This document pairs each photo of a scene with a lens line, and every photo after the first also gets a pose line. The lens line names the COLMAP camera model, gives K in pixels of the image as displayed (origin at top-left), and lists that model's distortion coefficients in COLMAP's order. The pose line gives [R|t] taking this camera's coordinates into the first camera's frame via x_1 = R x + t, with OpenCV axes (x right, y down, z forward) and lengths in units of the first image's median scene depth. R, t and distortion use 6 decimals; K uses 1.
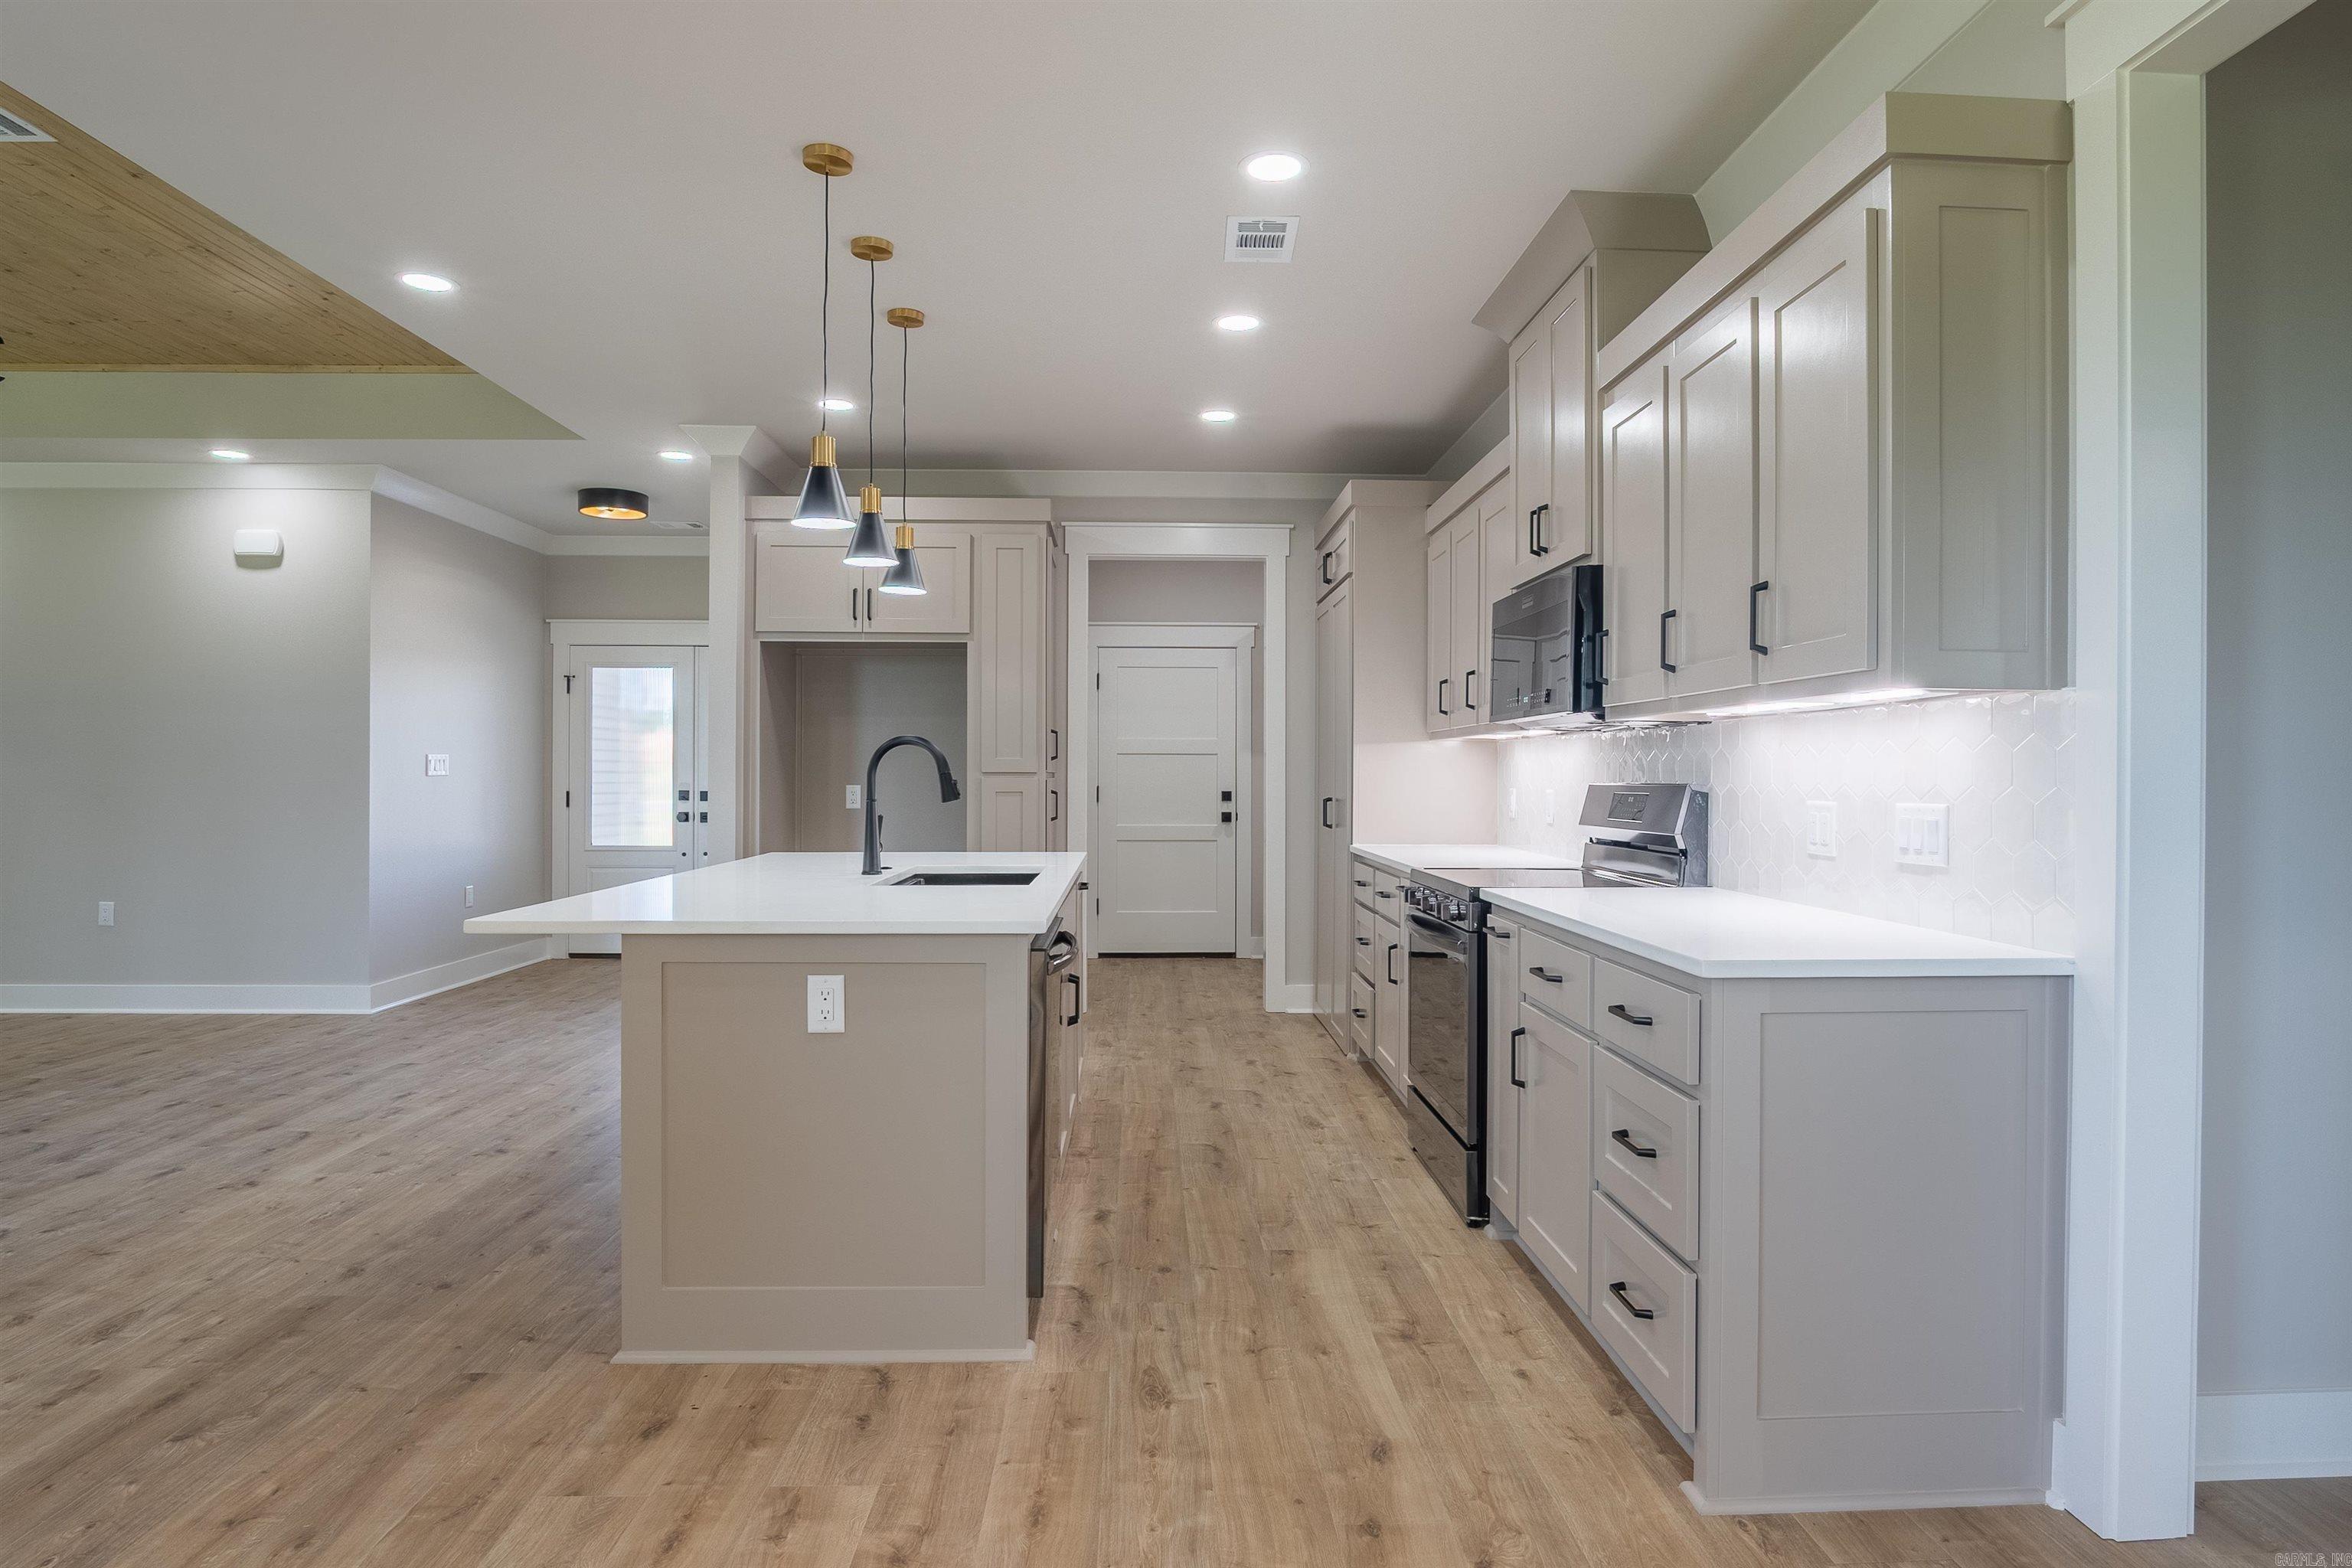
lens RADIAL K [[1255.6, 0, 1145.5], [0, 1255.6, 788.8], [0, 0, 1]] dist [-0.039476, 0.011746]
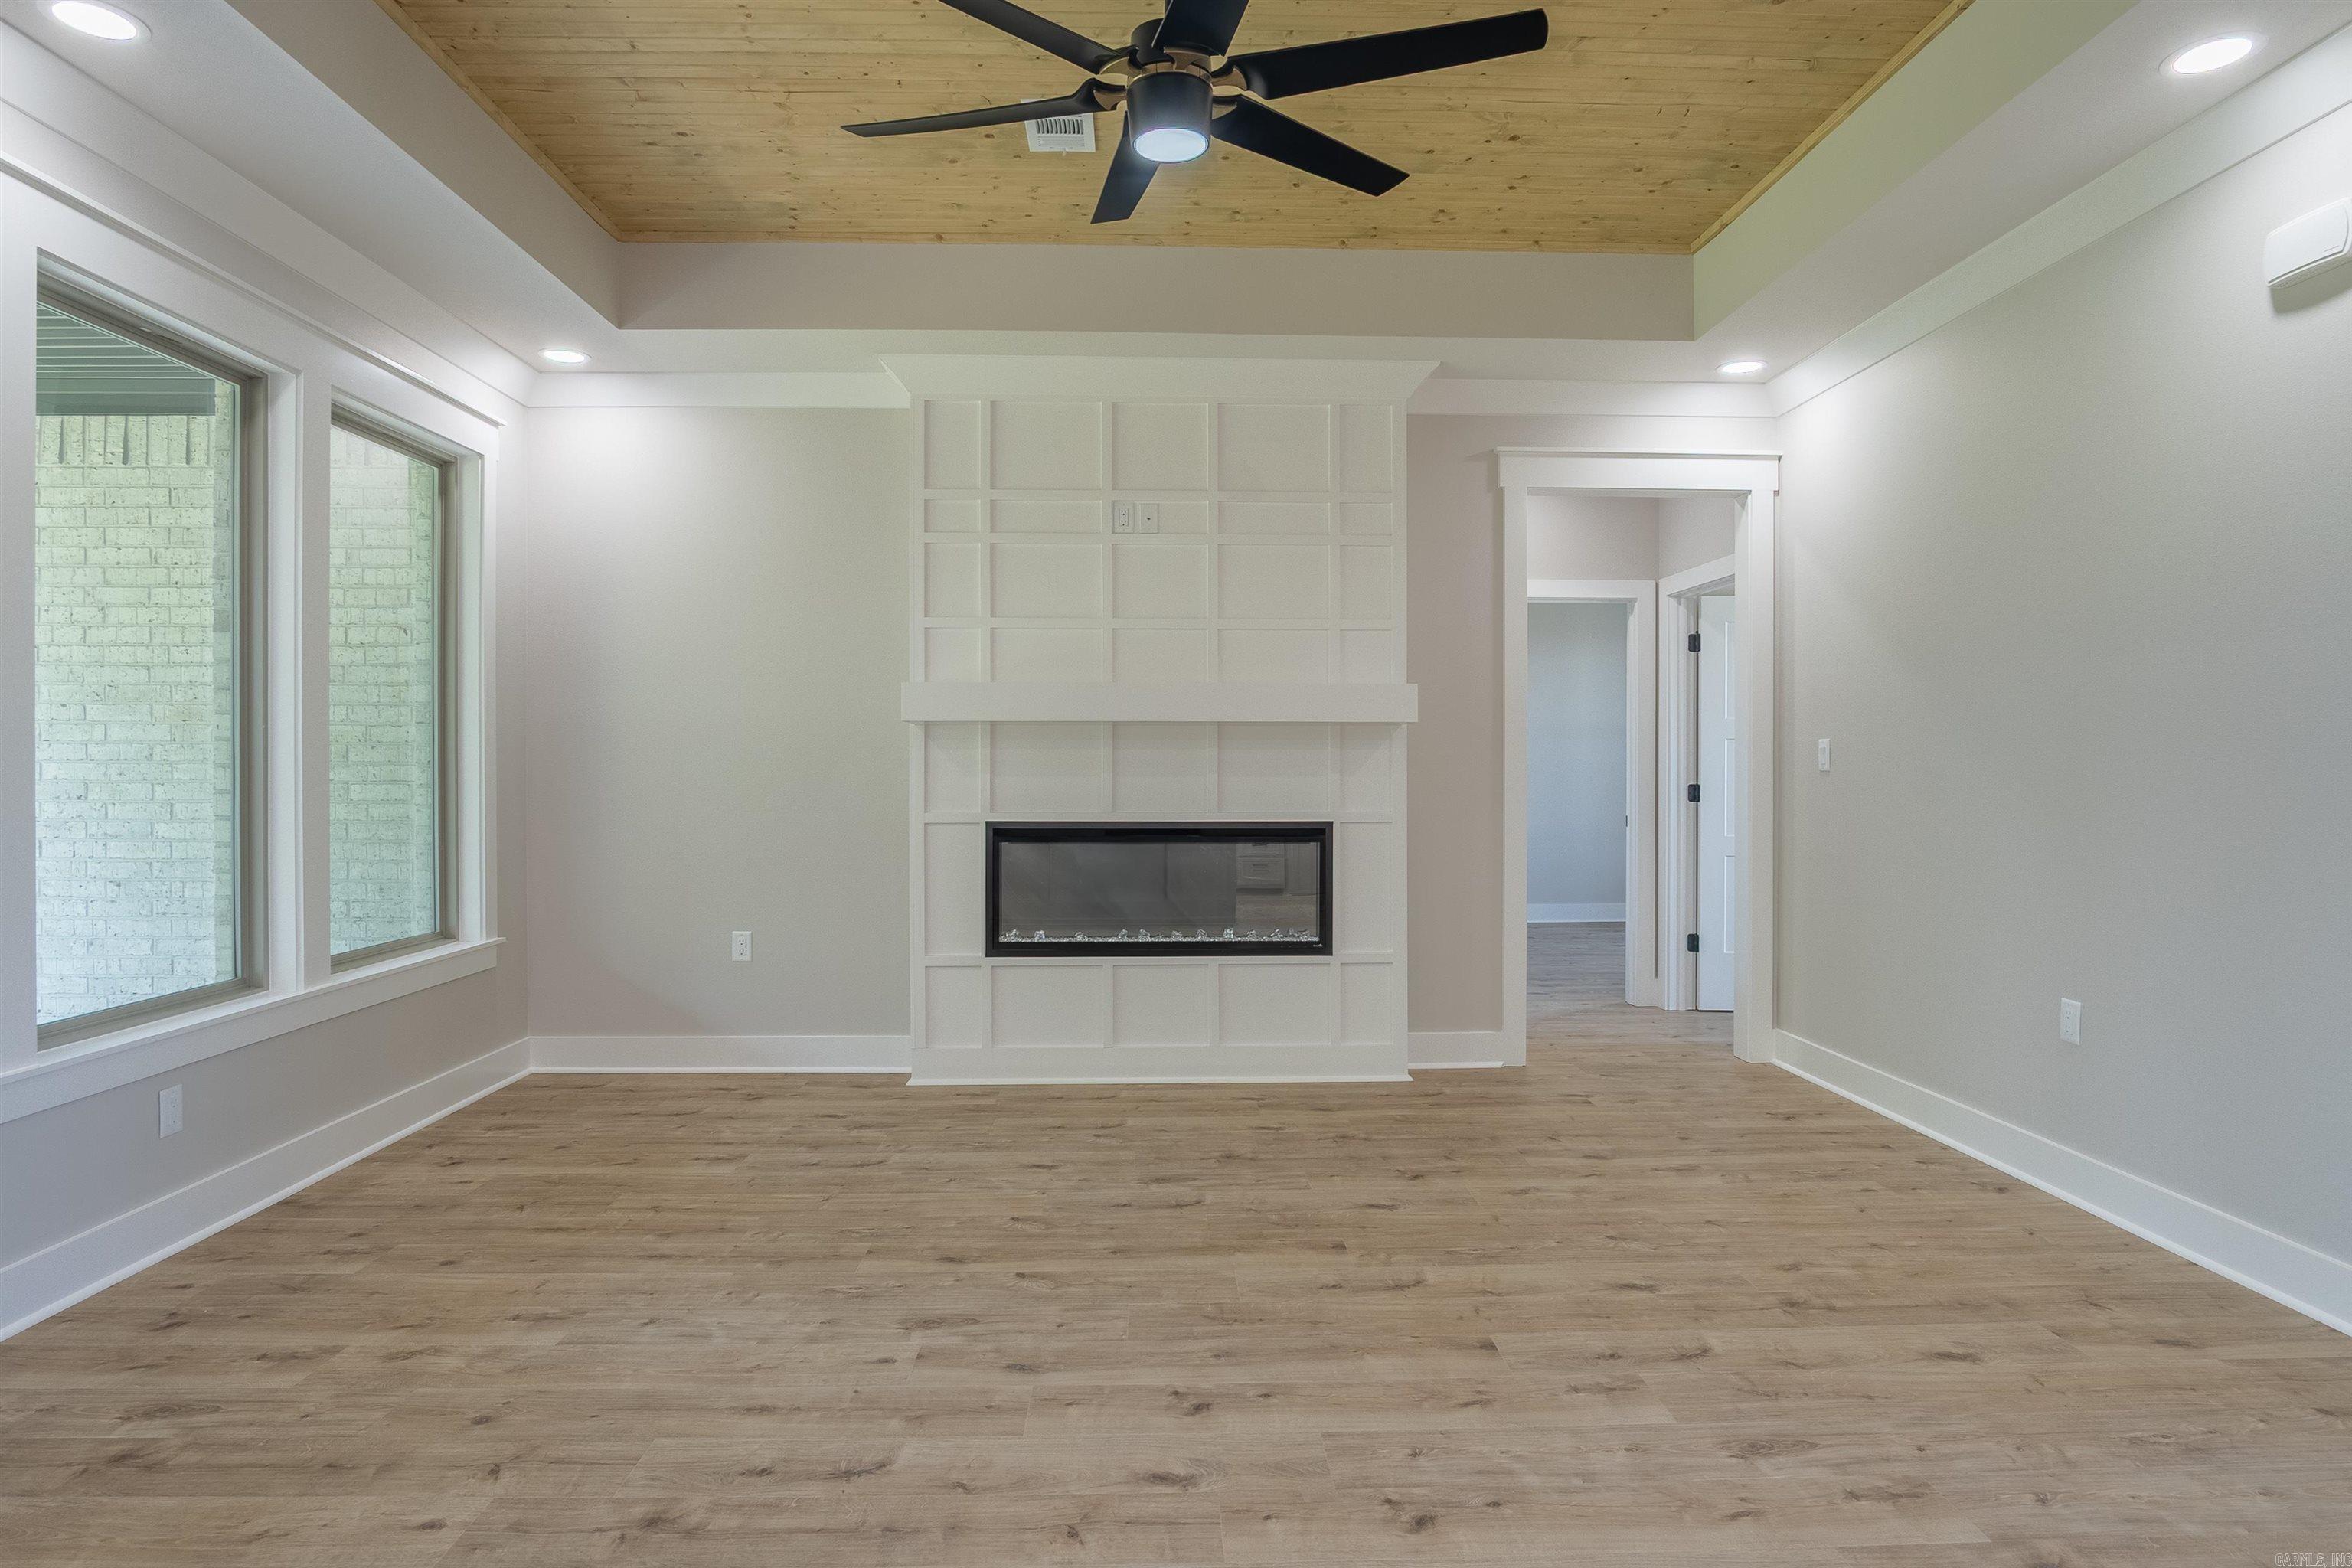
lens RADIAL K [[1255.4, 0, 1237.9], [0, 1255.4, 769.7], [0, 0, 1]] dist [-0.037687, 0.009995]
pose [[0.008638, -0.000263, -0.999963, -0.449832], [-0.010721, 0.999942, -0.000355, -0.012952], [0.999905, 0.010723, 0.008635, 0.956200]]
